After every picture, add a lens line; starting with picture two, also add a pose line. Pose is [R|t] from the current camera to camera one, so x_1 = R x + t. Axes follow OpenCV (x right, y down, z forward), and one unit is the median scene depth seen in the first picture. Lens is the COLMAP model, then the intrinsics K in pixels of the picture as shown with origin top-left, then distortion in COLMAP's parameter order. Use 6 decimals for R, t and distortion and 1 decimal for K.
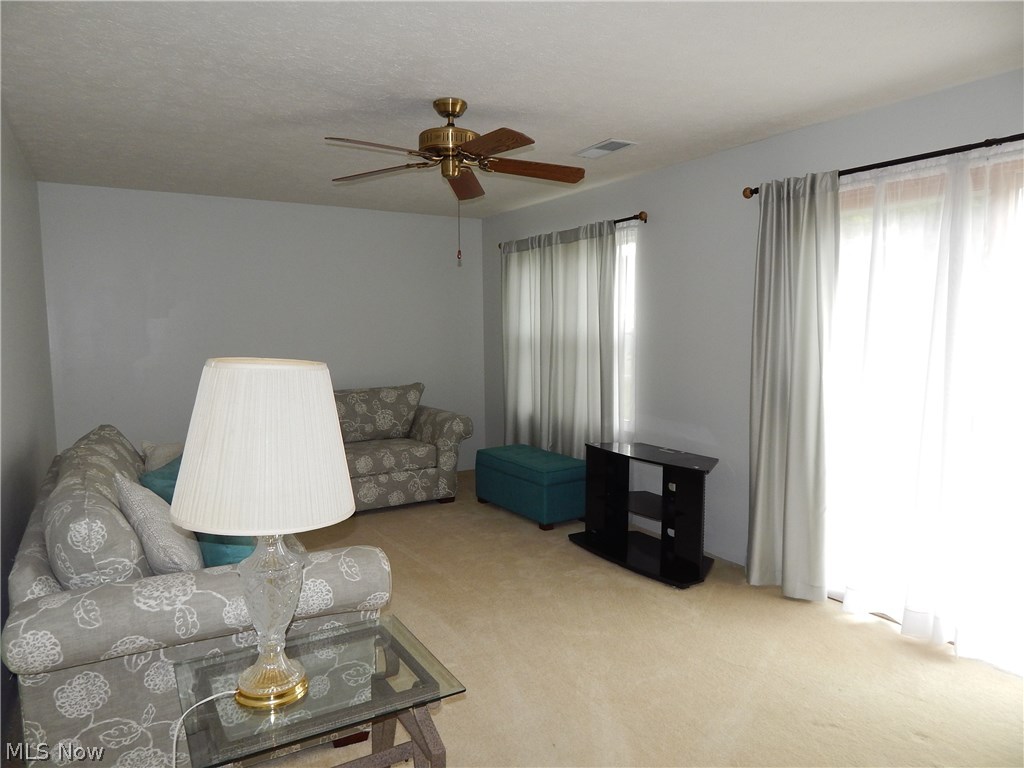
lens RADIAL K [[667.1, 0, 490.6], [0, 667.1, 387.4], [0, 0, 1]] dist [0.001660, -0.000606]
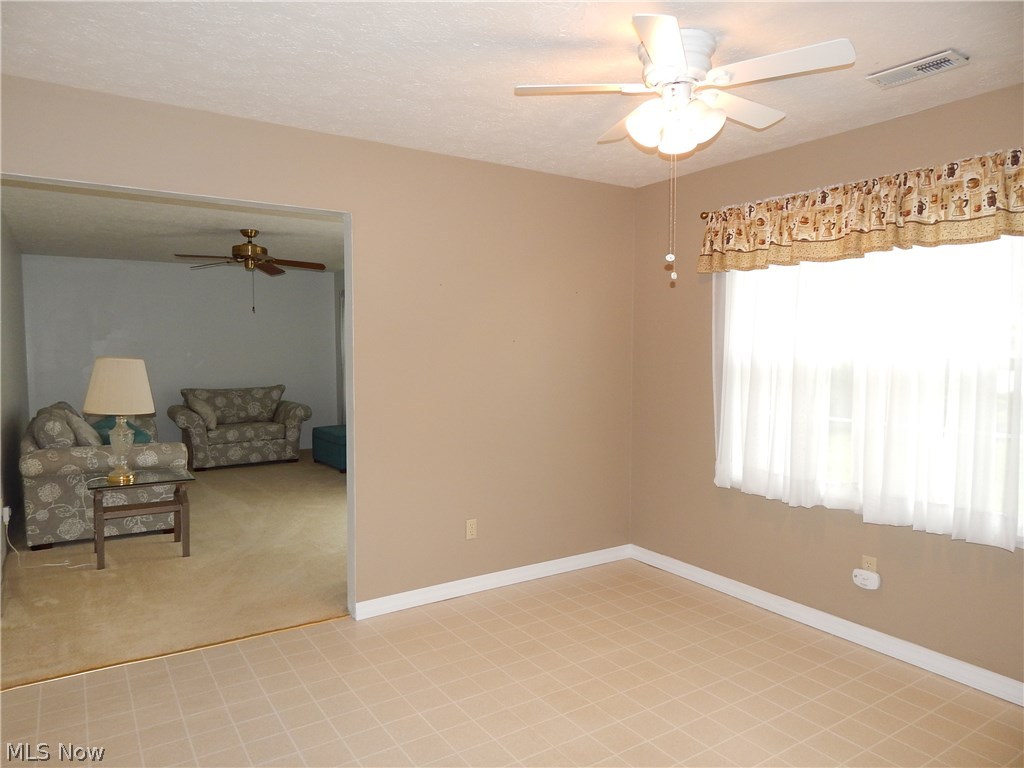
lens RADIAL K [[679.2, 0, 507.8], [0, 679.2, 384.4], [0, 0, 1]] dist [-0.004407, -0.002525]
pose [[0.998462, 0.000085, 0.055439, 0.357165], [0.001990, 0.999299, -0.037376, 0.056542], [-0.055403, 0.037429, 0.997762, -0.609058]]
